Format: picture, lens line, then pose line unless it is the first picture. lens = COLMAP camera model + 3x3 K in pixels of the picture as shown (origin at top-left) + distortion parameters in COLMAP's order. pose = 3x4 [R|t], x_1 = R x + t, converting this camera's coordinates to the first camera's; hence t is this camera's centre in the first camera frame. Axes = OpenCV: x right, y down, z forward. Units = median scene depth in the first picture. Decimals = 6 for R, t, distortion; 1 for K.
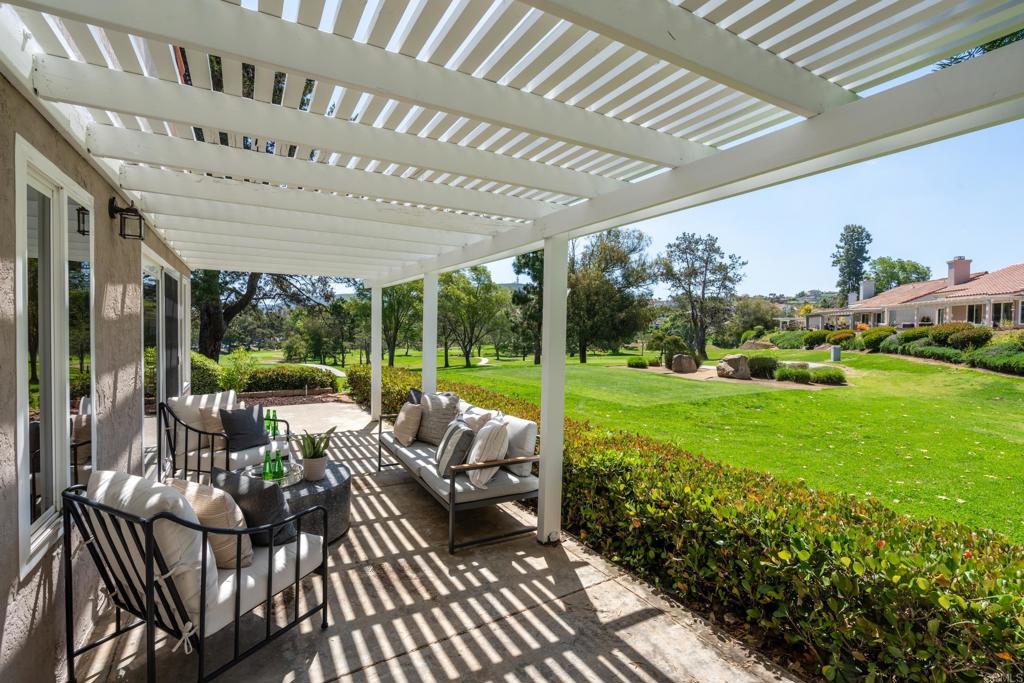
lens RADIAL K [[462.4, 0, 509.1], [0, 462.4, 339.5], [0, 0, 1]] dist [-0.000487, 0.000473]
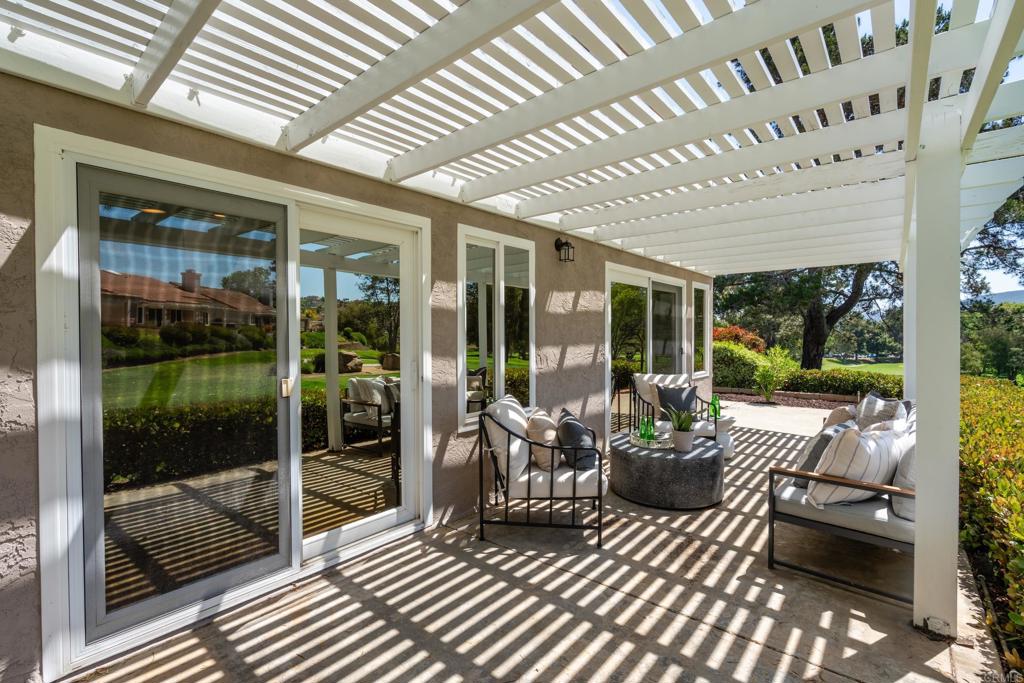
lens RADIAL K [[462.4, 0, 509.1], [0, 462.4, 339.5], [0, 0, 1]] dist [-0.000487, 0.000473]
pose [[0.340855, -0.001105, -0.940115, 0.555451], [-0.015380, 0.999859, -0.006752, 0.056342], [0.939990, 0.016760, 0.340790, 0.261929]]
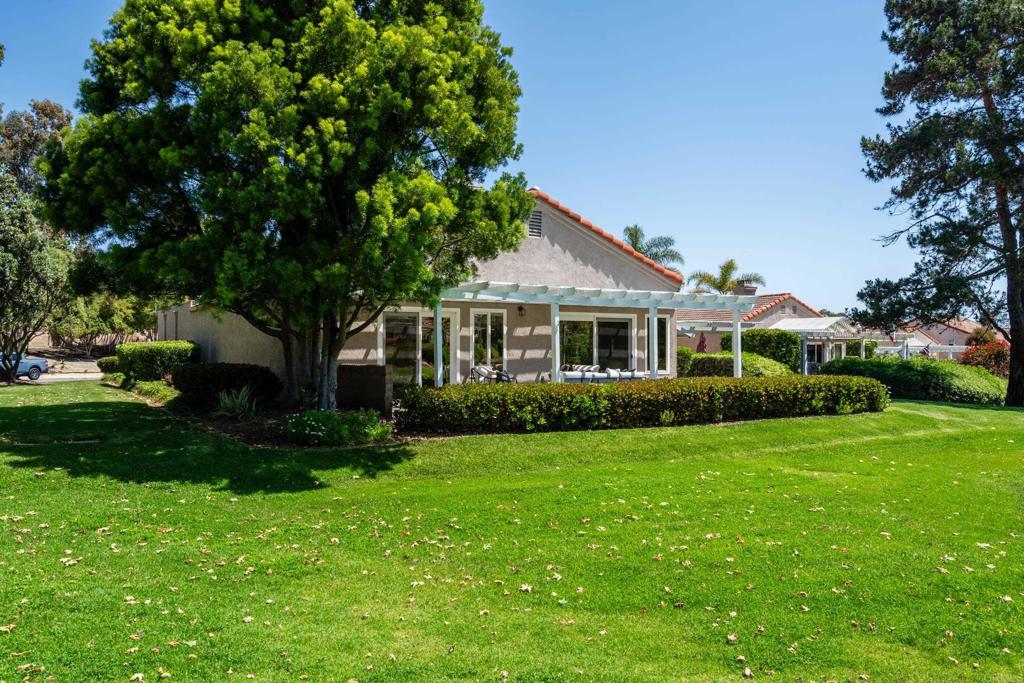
lens RADIAL K [[765.2, 0, 512.1], [0, 765.2, 342.6], [0, 0, 1]] dist [0.000074, -0.000020]
pose [[-0.020772, -0.016550, -0.999647, 5.388856], [-0.030285, 0.999415, -0.015917, 0.110546], [0.999325, 0.029944, -0.021261, 0.997703]]
